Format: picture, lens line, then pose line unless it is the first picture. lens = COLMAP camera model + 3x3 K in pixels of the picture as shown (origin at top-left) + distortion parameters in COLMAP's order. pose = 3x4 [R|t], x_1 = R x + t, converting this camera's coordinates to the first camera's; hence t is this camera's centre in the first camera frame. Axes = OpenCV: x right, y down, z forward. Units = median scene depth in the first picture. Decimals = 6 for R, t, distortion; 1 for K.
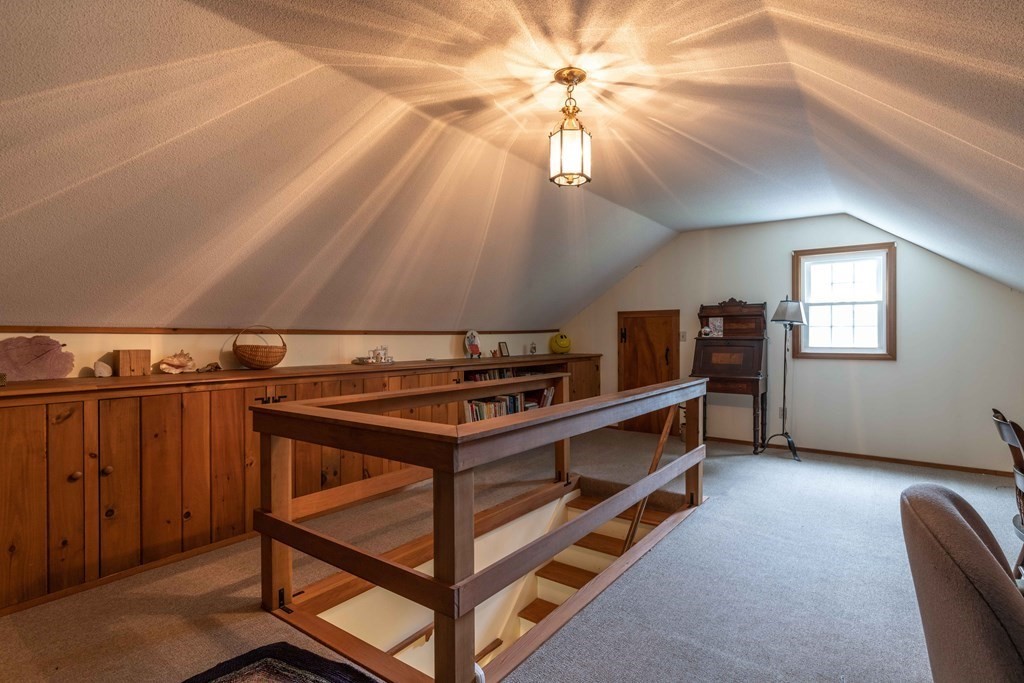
lens RADIAL K [[513.2, 0, 512.0], [0, 513.2, 341.5], [0, 0, 1]] dist [0.003934, 0.000364]
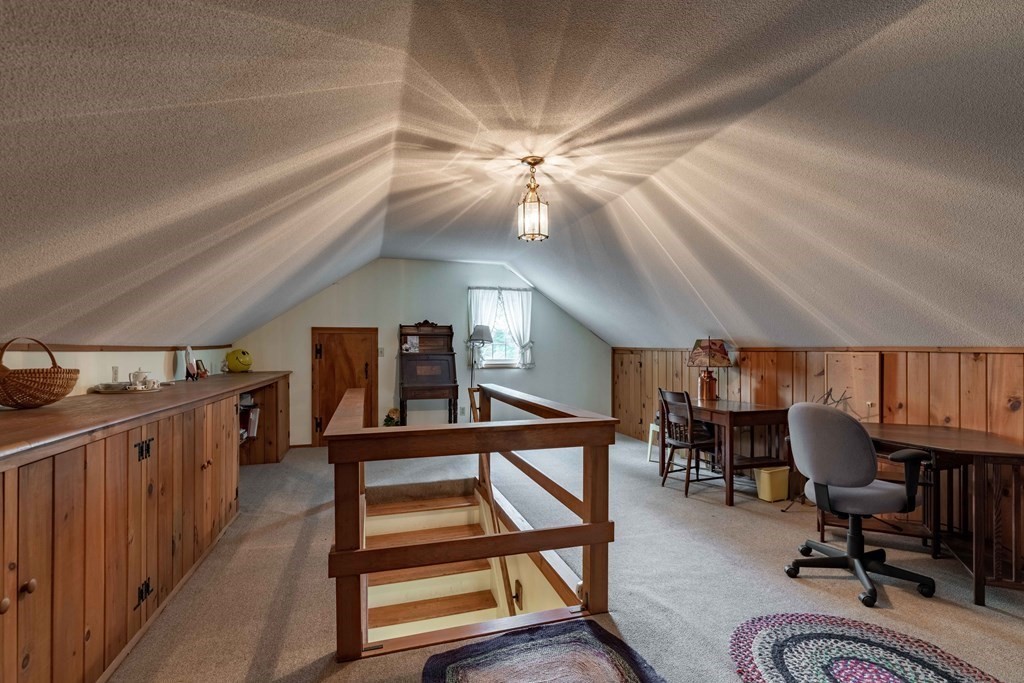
lens RADIAL K [[515.3, 0, 544.0], [0, 515.3, 350.4], [0, 0, 1]] dist [-0.000909, 0.000955]
pose [[0.574622, -0.000931, 0.818418, -0.621345], [0.010974, 0.999918, -0.006568, -0.004008], [-0.818345, 0.012755, 0.574585, 0.126062]]
